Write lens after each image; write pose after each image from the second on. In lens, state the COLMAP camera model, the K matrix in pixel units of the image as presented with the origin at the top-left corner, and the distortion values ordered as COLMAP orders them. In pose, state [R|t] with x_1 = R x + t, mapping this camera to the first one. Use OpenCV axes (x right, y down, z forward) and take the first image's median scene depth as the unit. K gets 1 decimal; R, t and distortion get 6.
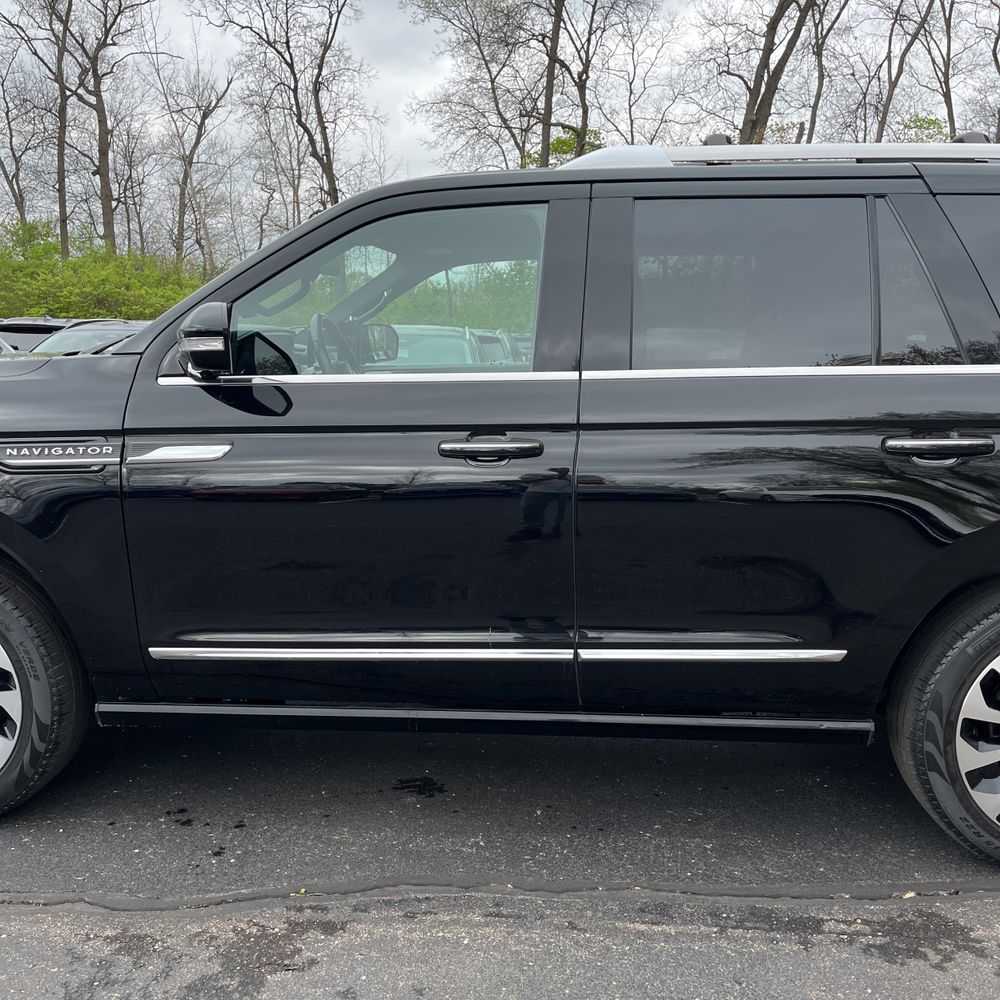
lens RADIAL K [[987.9, 0, 498.3], [0, 987.9, 503.2], [0, 0, 1]] dist [0.024017, 0.000000]
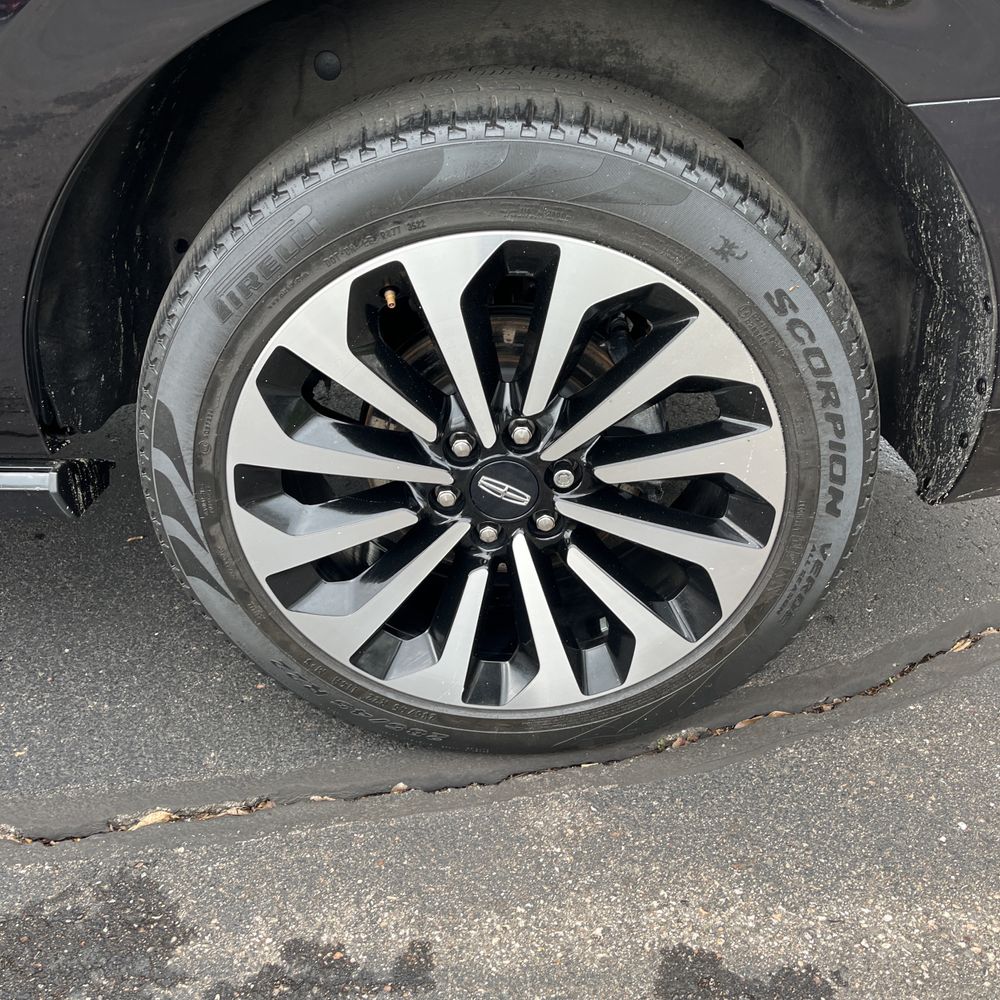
lens RADIAL K [[987.9, 0, 496.0], [0, 987.9, 499.2], [0, 0, 1]] dist [0.024017, 0.000000]
pose [[0.998737, -0.033587, 0.037365, 0.033941], [0.015209, 0.910928, 0.412285, 0.003865], [-0.047884, -0.411196, 0.910288, 0.037710]]
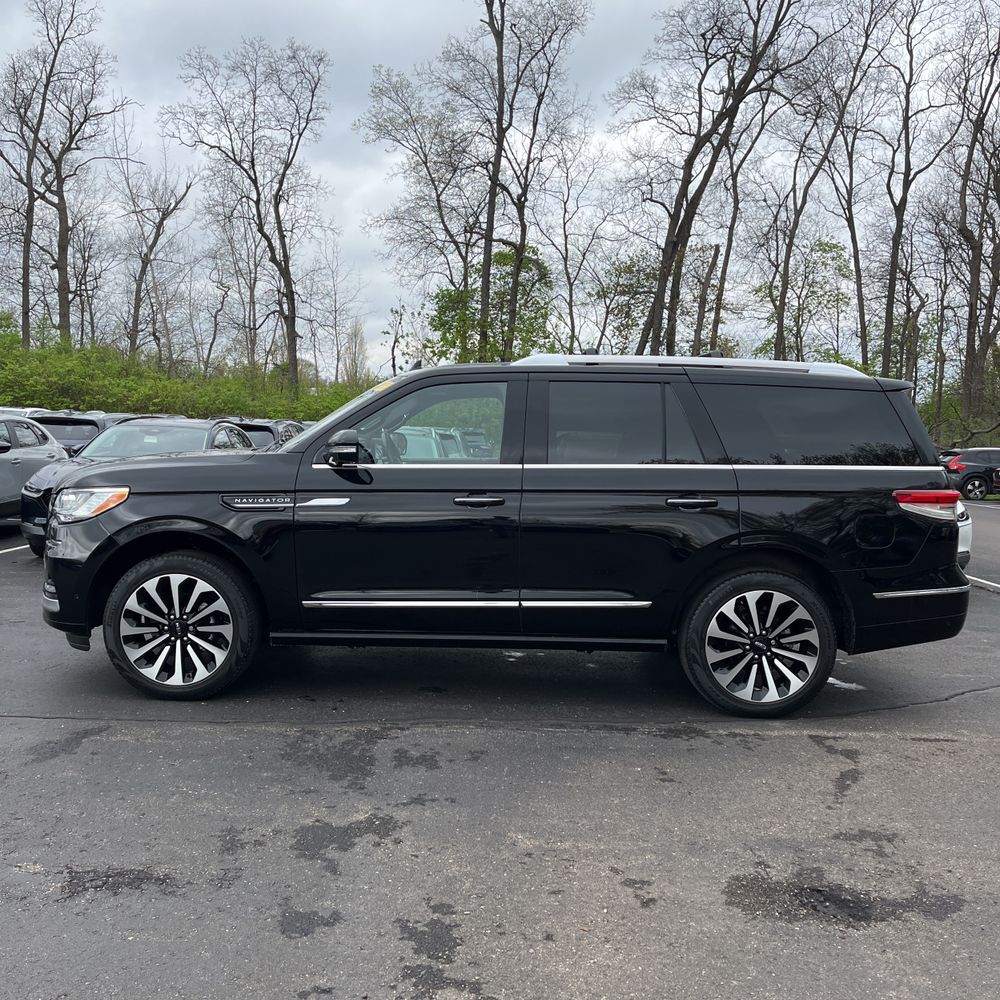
lens RADIAL K [[987.9, 0, 497.7], [0, 987.9, 497.6], [0, 0, 1]] dist [0.024017, 0.000000]
pose [[0.997970, 0.013059, 0.062333, -0.005780], [-0.007001, 0.995314, -0.096440, 0.008023], [-0.063301, 0.095808, 0.993385, -0.061858]]
